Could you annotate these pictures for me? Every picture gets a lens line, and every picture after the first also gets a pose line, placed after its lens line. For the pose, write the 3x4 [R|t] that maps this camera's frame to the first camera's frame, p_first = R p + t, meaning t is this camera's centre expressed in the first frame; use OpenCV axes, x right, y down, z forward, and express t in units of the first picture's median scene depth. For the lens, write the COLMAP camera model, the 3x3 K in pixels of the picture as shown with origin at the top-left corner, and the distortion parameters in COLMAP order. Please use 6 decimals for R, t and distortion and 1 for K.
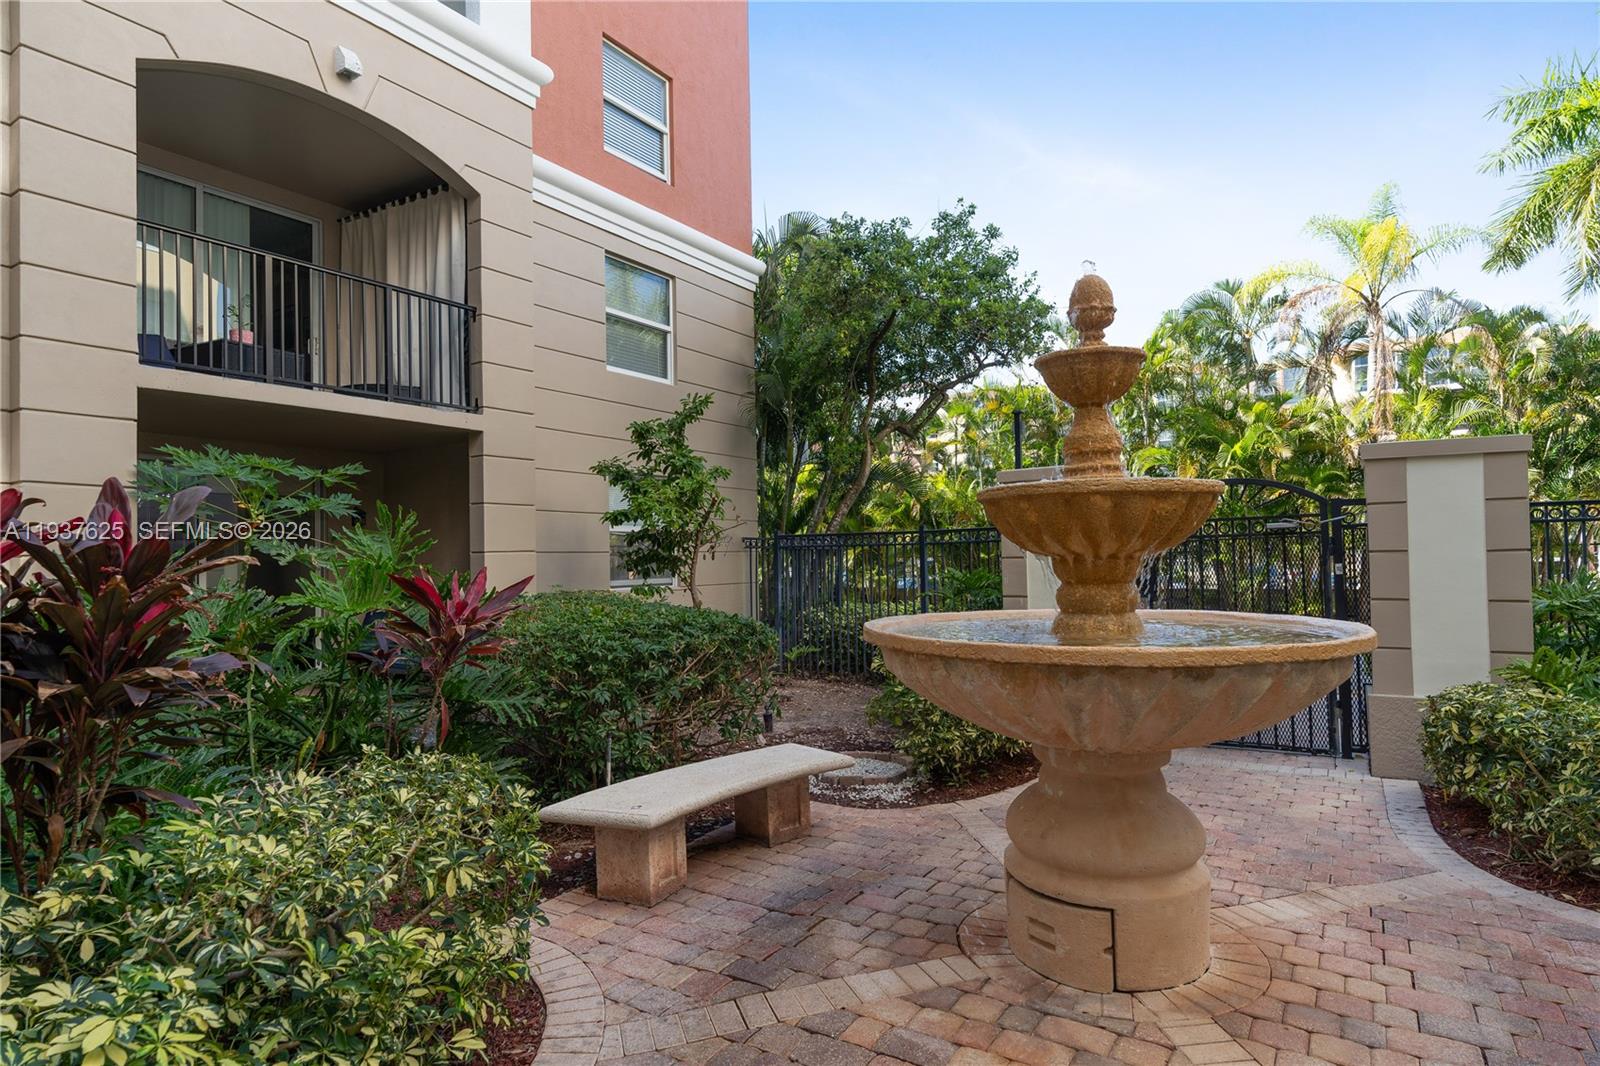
lens RADIAL K [[862.8, 0, 802.7], [0, 862.8, 527.2], [0, 0, 1]] dist [0.000477, 0.002096]
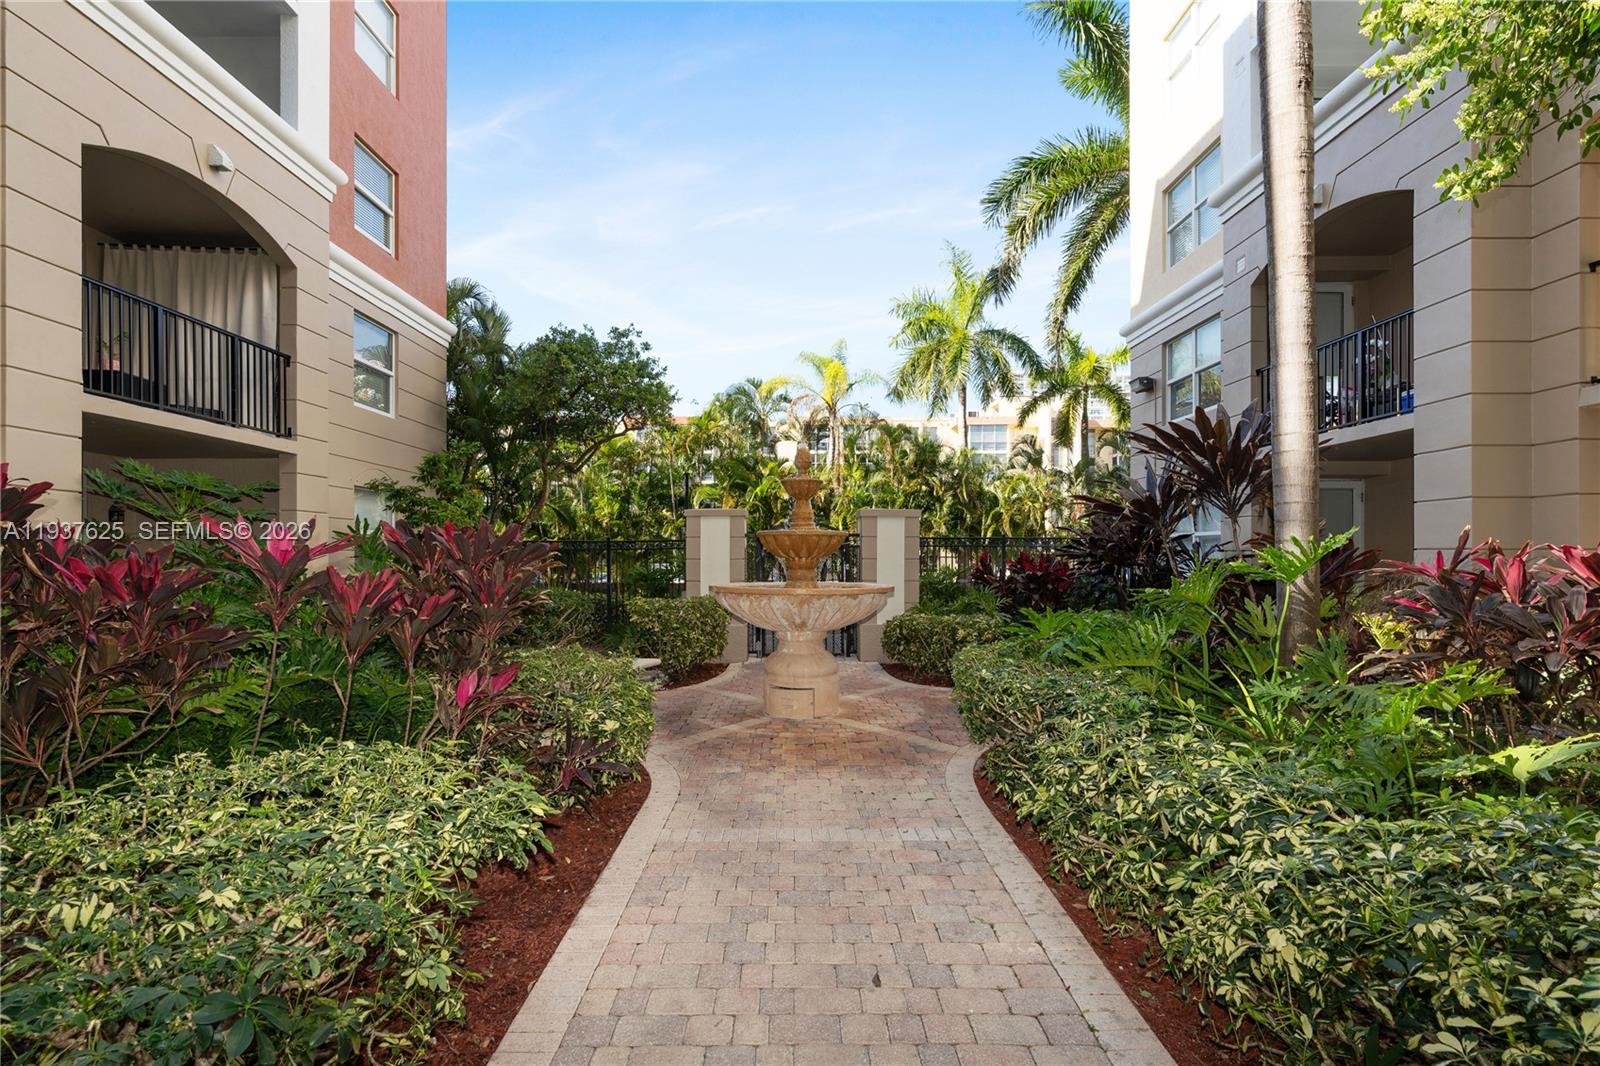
lens RADIAL K [[733.4, 0, 800.0], [0, 733.4, 533.0], [0, 0, 1]] dist [-0.015060, 0.008034]
pose [[0.837371, 0.034048, 0.545574, -0.228812], [-0.032428, 0.999395, -0.012597, -0.003237], [-0.545673, -0.007143, 0.837968, -0.217005]]
